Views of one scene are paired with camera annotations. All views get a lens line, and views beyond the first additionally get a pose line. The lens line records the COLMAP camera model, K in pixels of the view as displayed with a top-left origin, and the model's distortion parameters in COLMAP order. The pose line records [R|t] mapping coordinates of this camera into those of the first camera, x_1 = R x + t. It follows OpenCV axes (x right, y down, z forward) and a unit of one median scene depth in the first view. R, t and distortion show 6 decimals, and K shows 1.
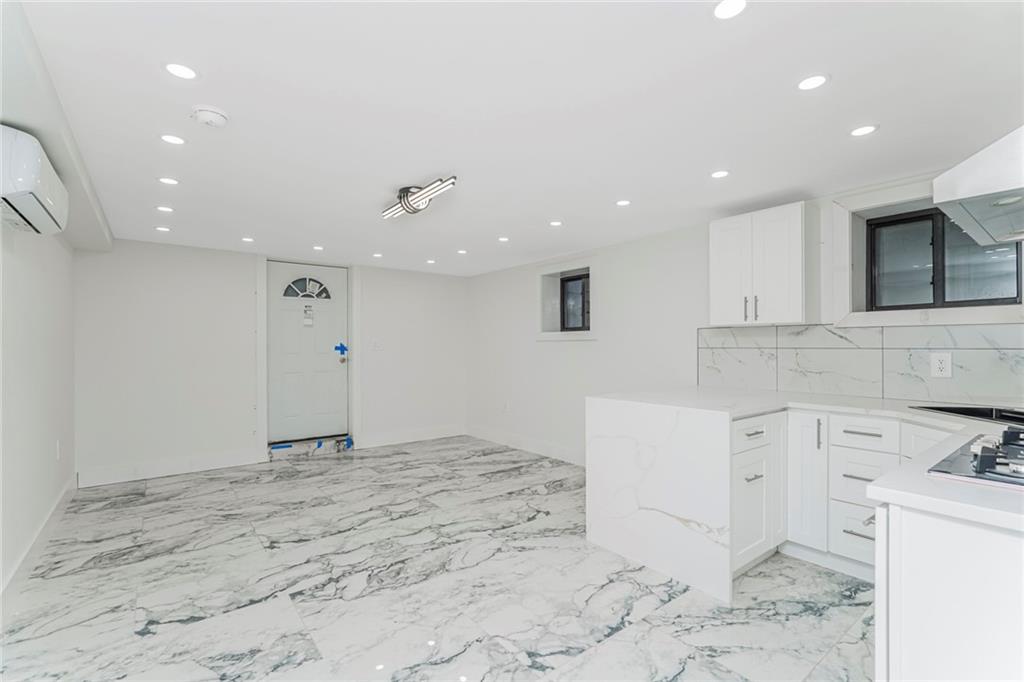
lens RADIAL K [[463.8, 0, 513.8], [0, 463.8, 347.6], [0, 0, 1]] dist [-0.003857, 0.001200]
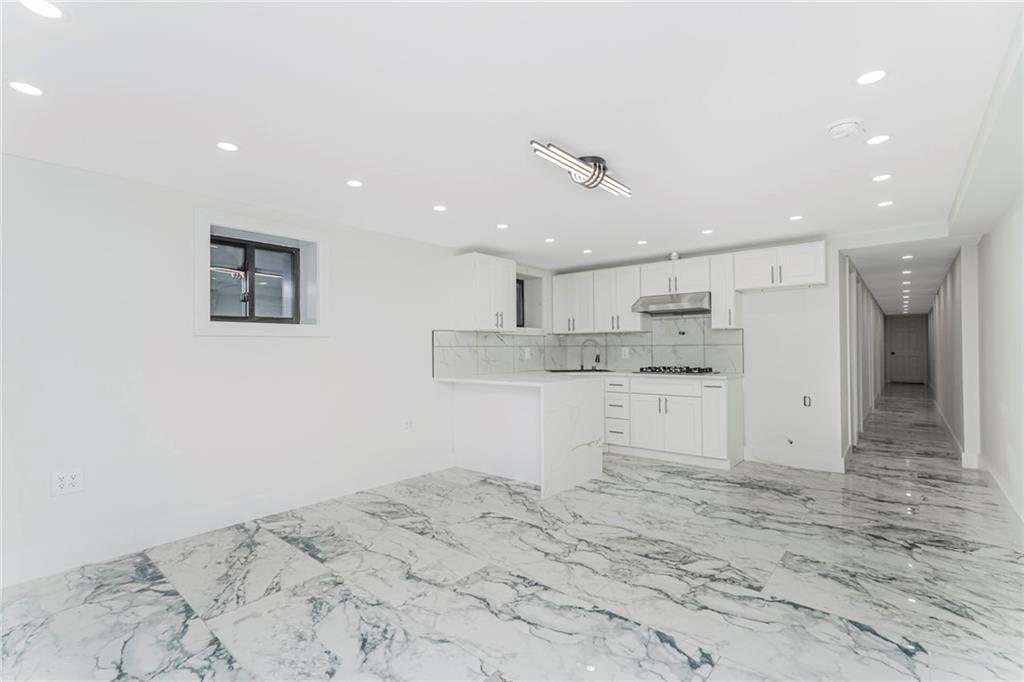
lens RADIAL K [[464.1, 0, 511.2], [0, 464.1, 344.3], [0, 0, 1]] dist [-0.000530, 0.001264]
pose [[-0.204458, 0.017945, 0.978711, -1.106200], [0.007837, 0.999830, -0.016695, 0.021855], [-0.978844, 0.004257, -0.204564, 1.409583]]
